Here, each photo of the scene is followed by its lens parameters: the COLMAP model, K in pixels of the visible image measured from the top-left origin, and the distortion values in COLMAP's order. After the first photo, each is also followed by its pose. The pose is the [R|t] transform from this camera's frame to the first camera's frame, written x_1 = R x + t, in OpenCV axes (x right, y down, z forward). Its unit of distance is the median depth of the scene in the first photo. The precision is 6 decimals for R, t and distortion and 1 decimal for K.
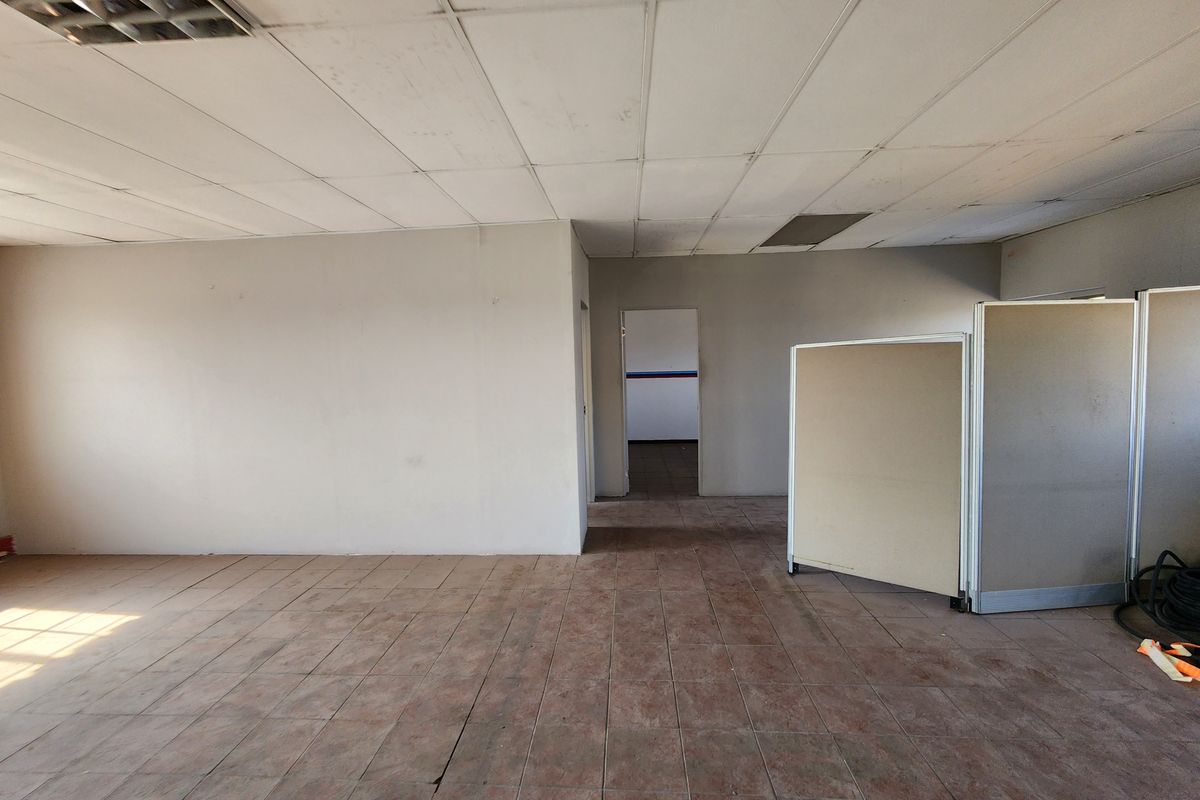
lens RADIAL K [[494.0, 0, 598.4], [0, 494.0, 382.0], [0, 0, 1]] dist [-0.000229, -0.000212]
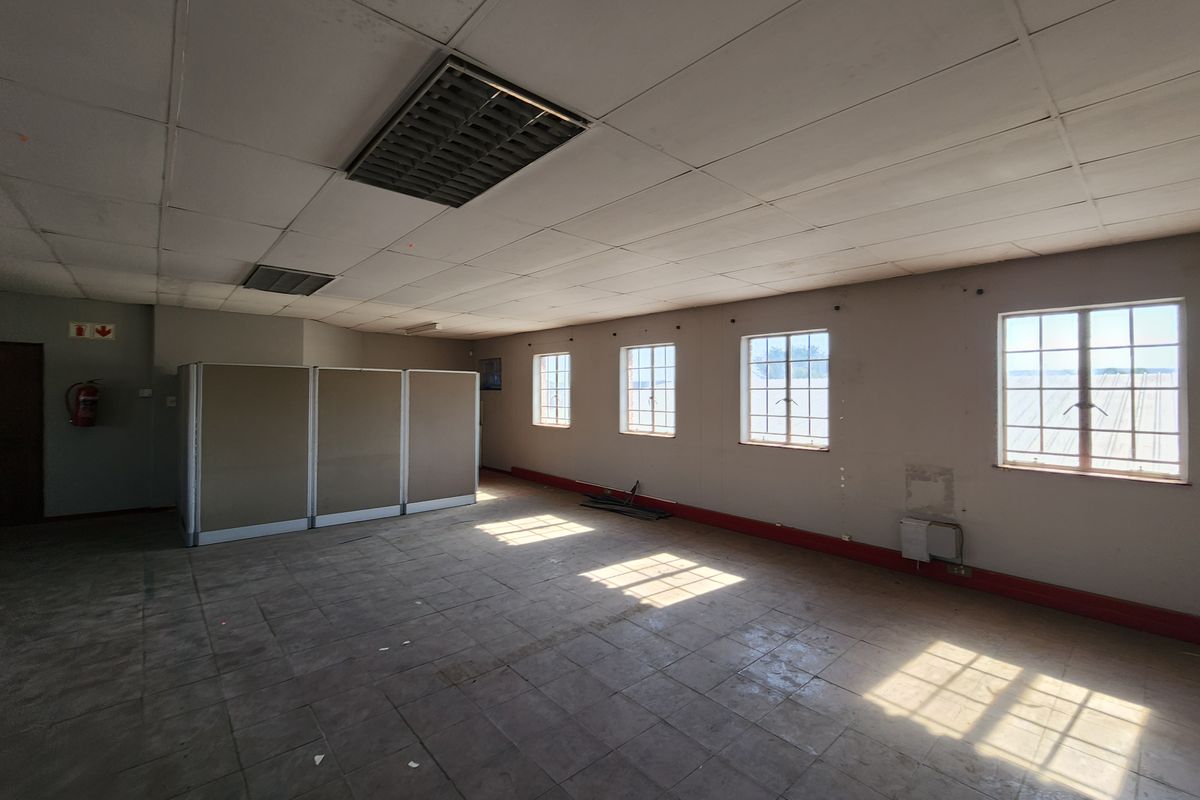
lens RADIAL K [[502.5, 0, 613.6], [0, 502.5, 391.2], [0, 0, 1]] dist [-0.002074, -0.000460]
pose [[-0.693904, 0.020351, -0.719780, -0.095902], [-0.024963, 0.998320, 0.052292, -0.044019], [0.719635, 0.054254, -0.692230, 0.978218]]
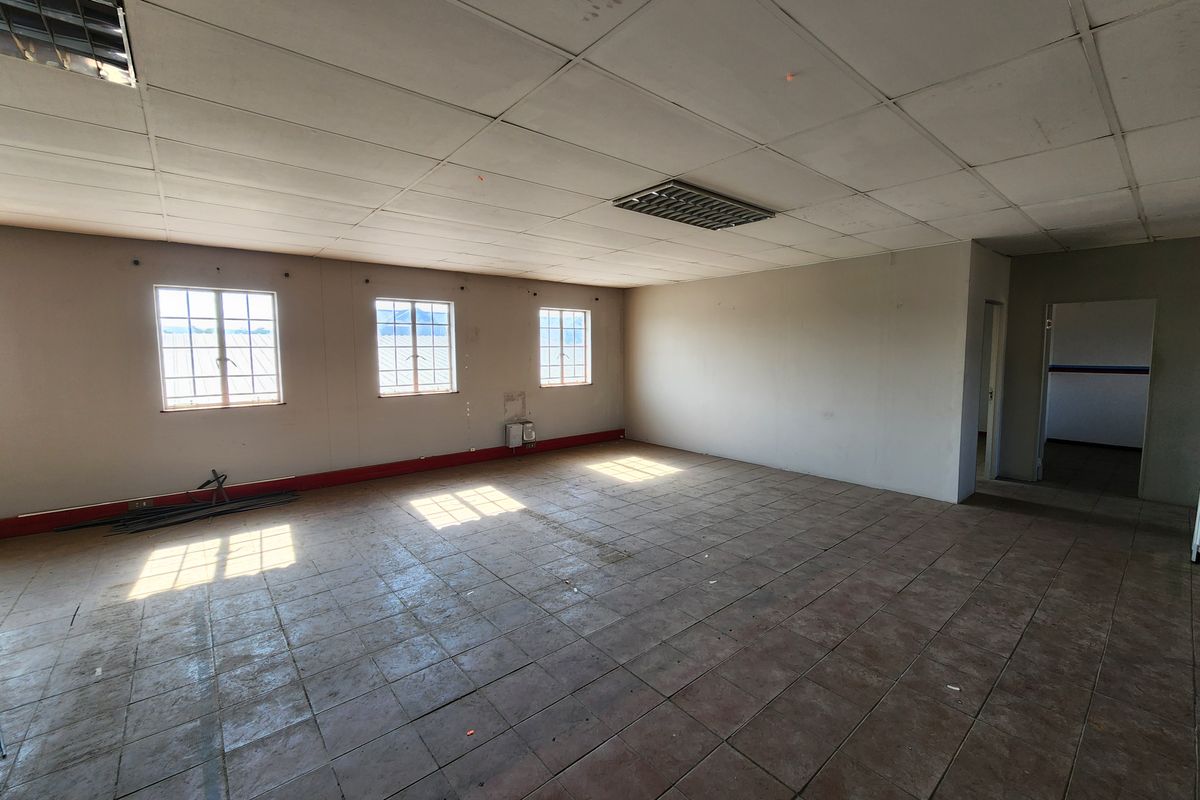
lens RADIAL K [[494.0, 0, 595.0], [0, 494.0, 394.9], [0, 0, 1]] dist [0.002810, -0.002791]
pose [[0.685190, 0.090575, -0.722710, 0.258574], [-0.051376, 0.995777, 0.076088, 0.026779], [0.726550, -0.015004, 0.686950, -0.640901]]
